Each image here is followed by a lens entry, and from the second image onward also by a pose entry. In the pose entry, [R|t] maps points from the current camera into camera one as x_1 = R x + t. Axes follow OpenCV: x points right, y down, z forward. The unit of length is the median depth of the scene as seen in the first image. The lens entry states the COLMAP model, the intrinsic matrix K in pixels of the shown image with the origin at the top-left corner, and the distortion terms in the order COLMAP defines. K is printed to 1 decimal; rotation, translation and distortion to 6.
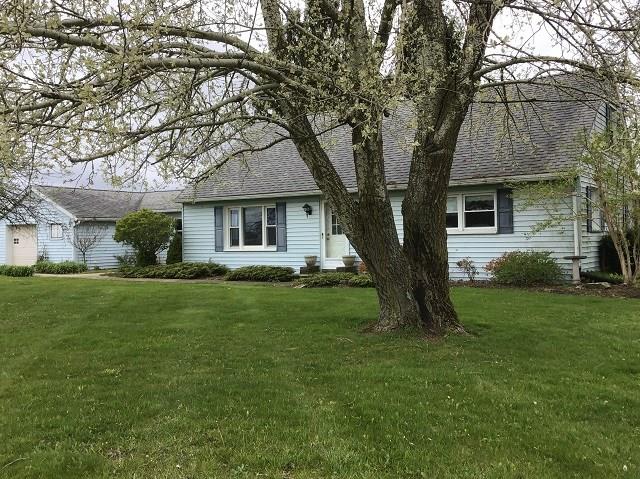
lens RADIAL K [[571.2, 0, 320.0], [0, 571.2, 239.2], [0, 0, 1]] dist [0.013343, 0.000189]
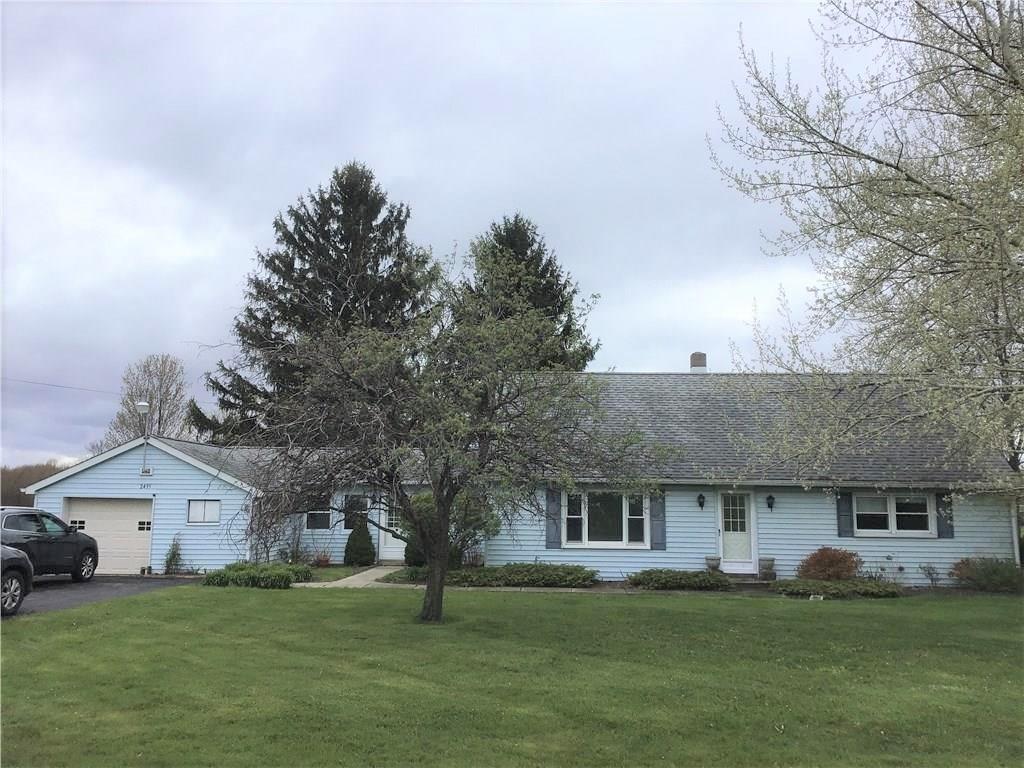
lens RADIAL K [[913.9, 0, 512.1], [0, 913.9, 384.0], [0, 0, 1]] dist [0.013343, 0.000189]
pose [[0.893667, 0.077383, 0.442009, -0.857066], [-0.024000, 0.991851, -0.125121, -0.045712], [-0.448089, 0.101208, 0.888241, -0.094111]]
